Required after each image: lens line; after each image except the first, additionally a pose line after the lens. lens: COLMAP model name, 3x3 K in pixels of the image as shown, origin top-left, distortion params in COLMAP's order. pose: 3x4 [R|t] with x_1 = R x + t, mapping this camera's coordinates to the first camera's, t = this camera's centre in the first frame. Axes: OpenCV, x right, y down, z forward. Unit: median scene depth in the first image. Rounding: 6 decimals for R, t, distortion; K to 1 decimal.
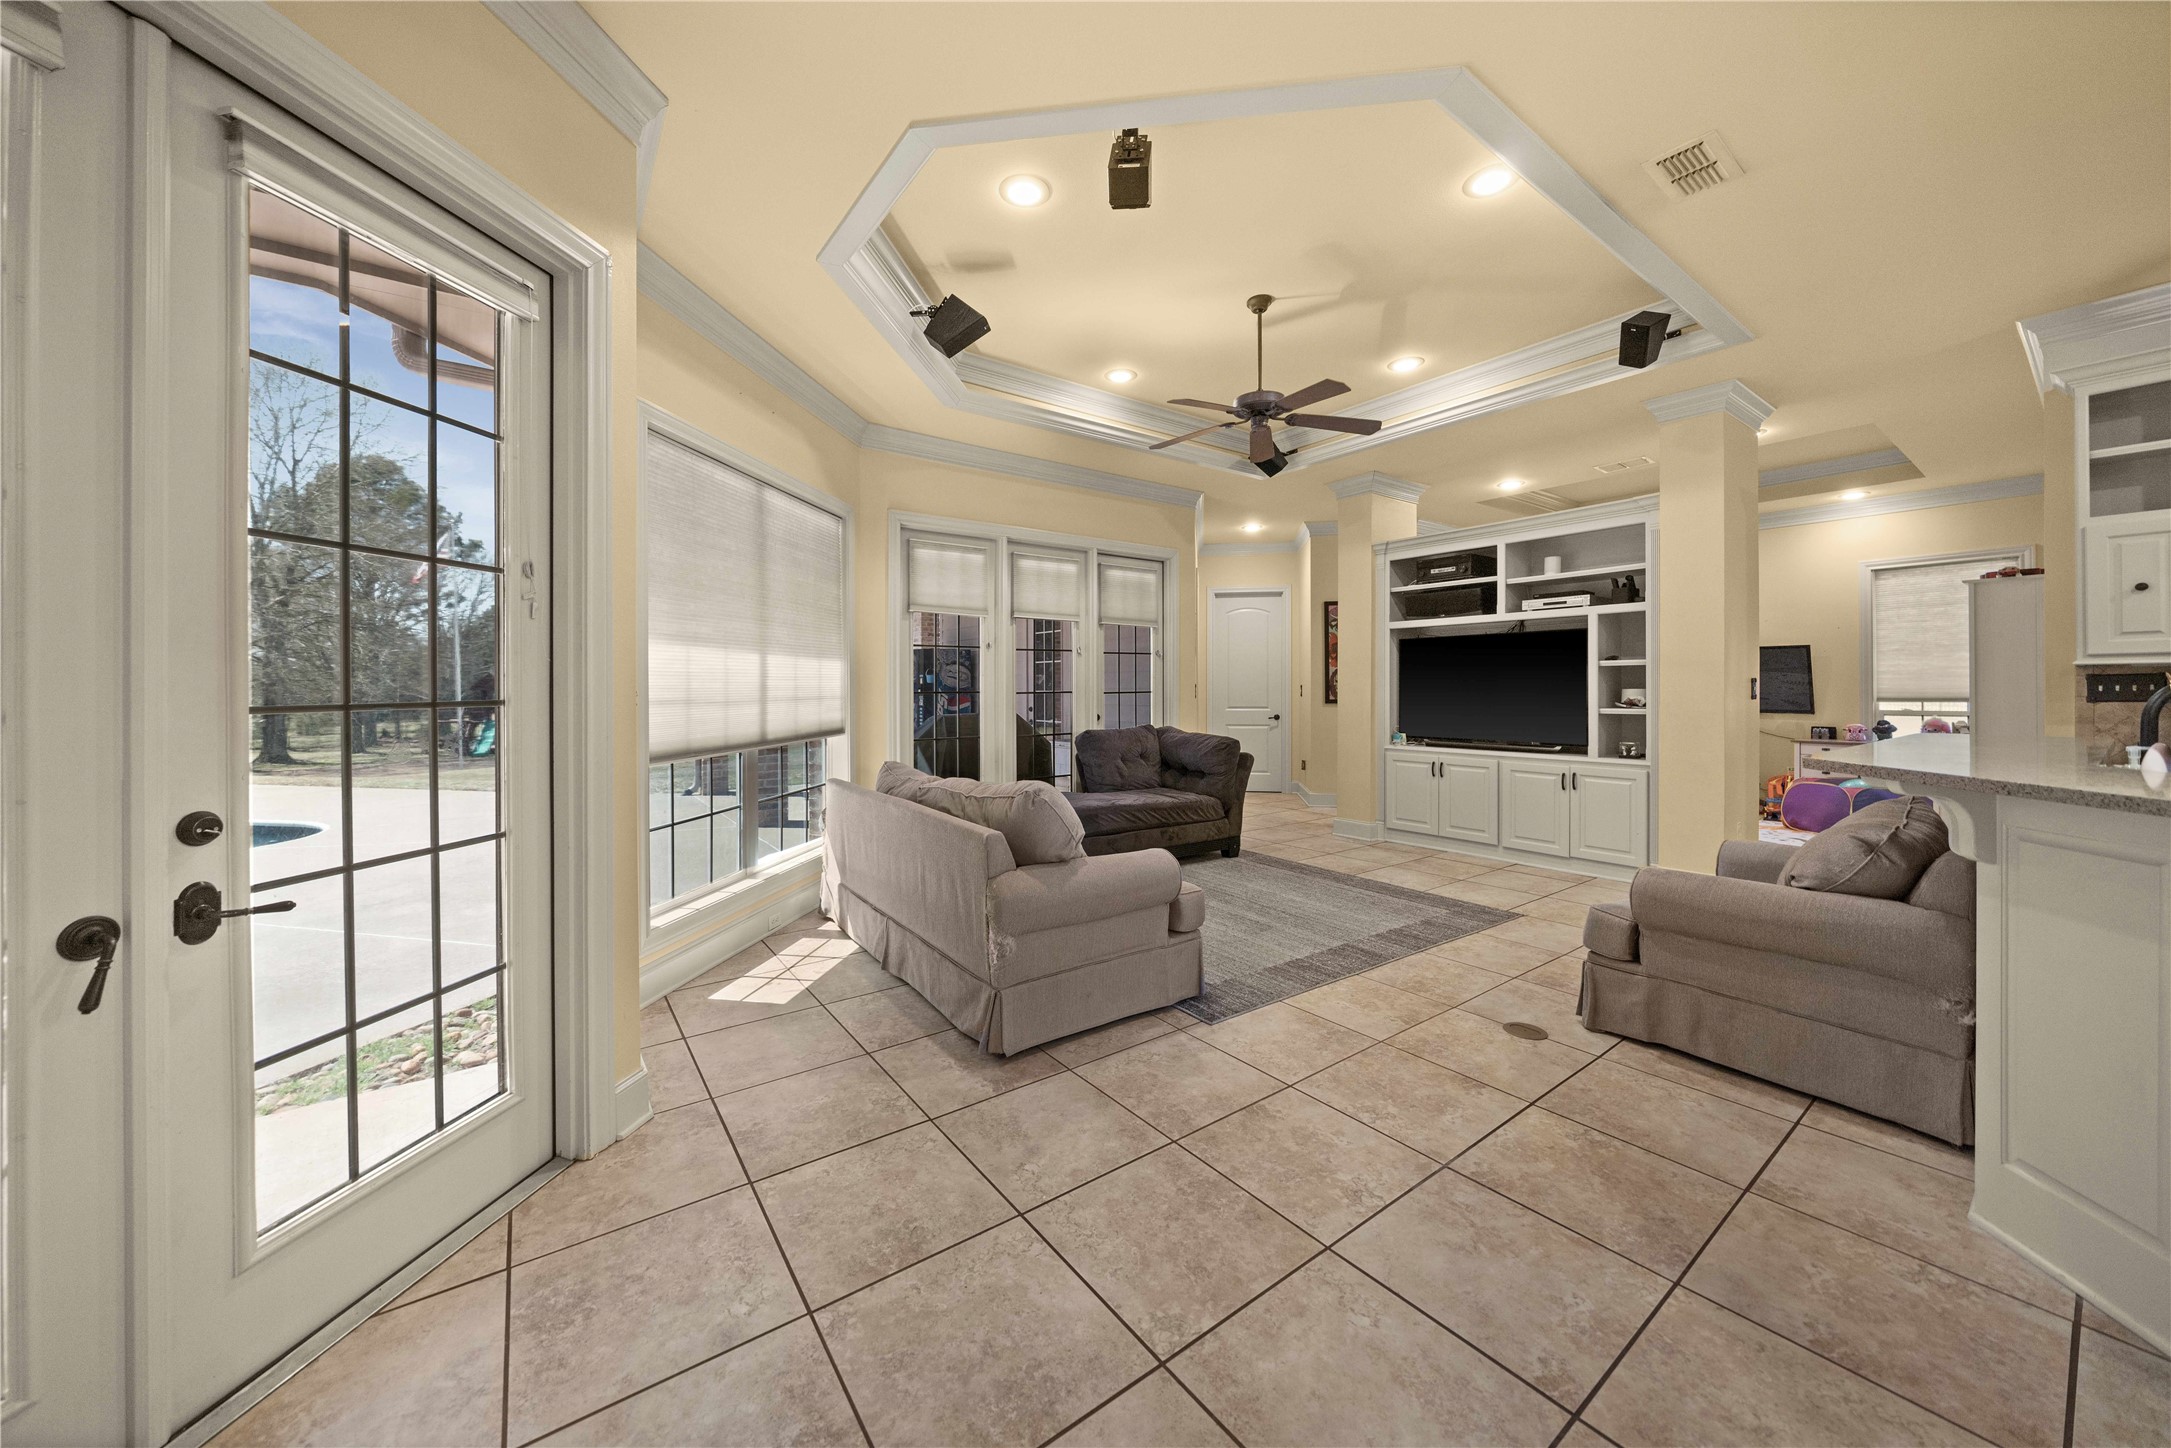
lens RADIAL K [[756.8, 0, 1054.4], [0, 756.8, 683.7], [0, 0, 1]] dist [0.000726, -0.000044]
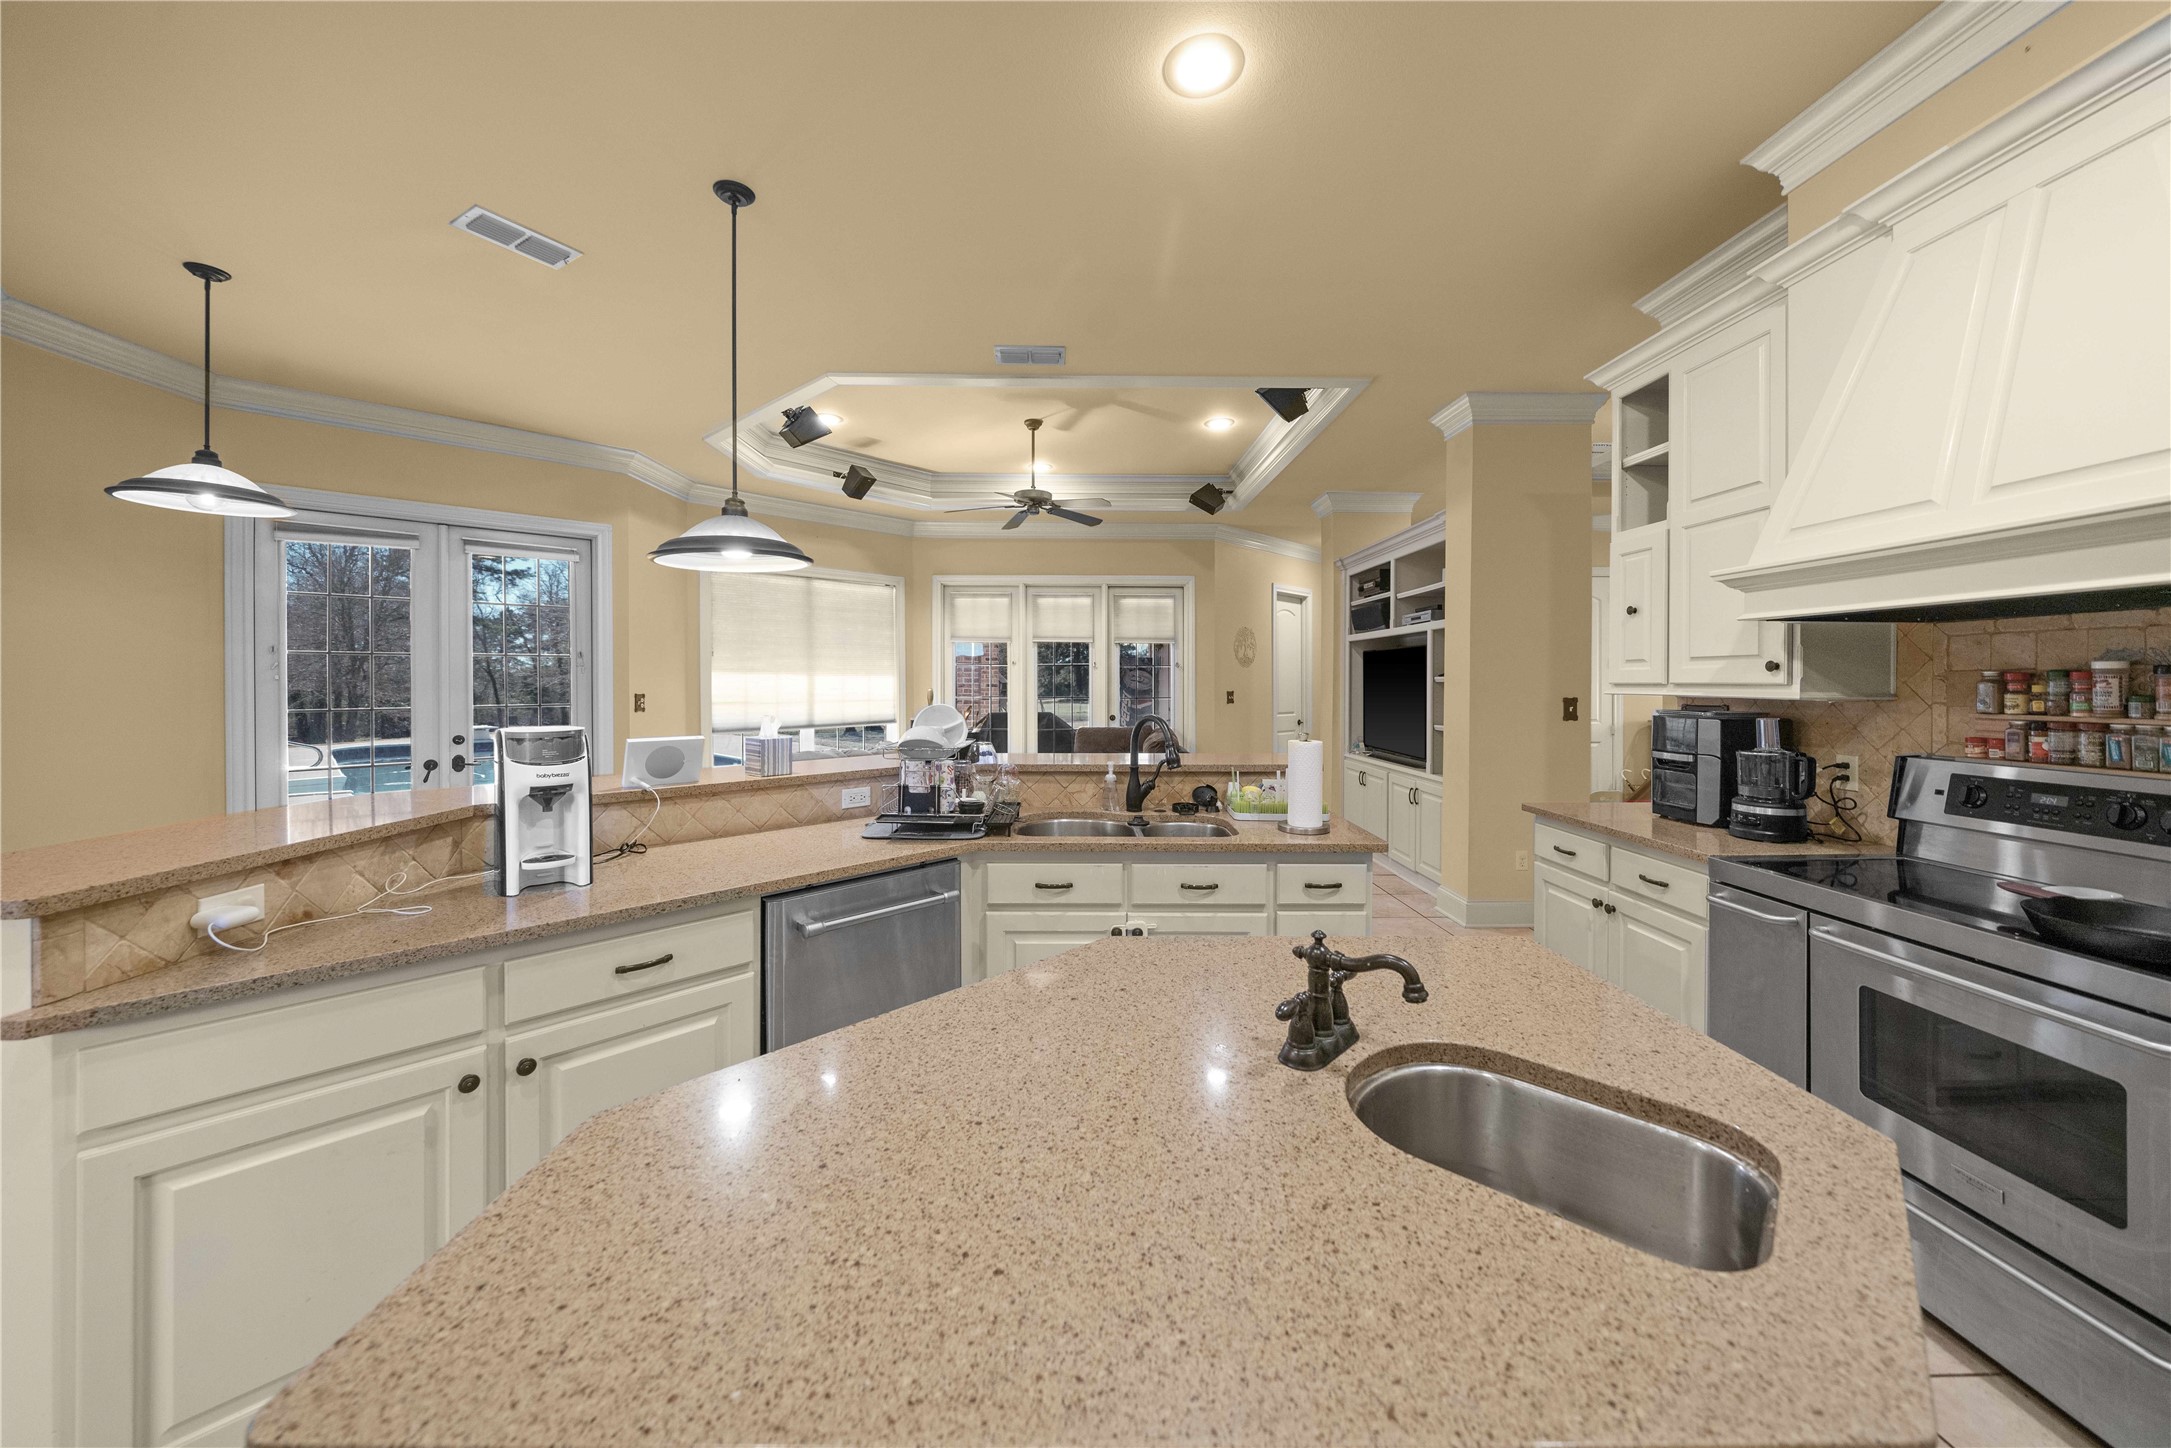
lens RADIAL K [[756.8, 0, 1072.7], [0, 756.8, 683.2], [0, 0, 1]] dist [0.000726, -0.000044]
pose [[0.826783, 0.007261, -0.562474, 0.803069], [-0.001396, 0.999940, 0.010856, -0.029505], [0.562520, -0.008190, 0.826743, -0.080415]]
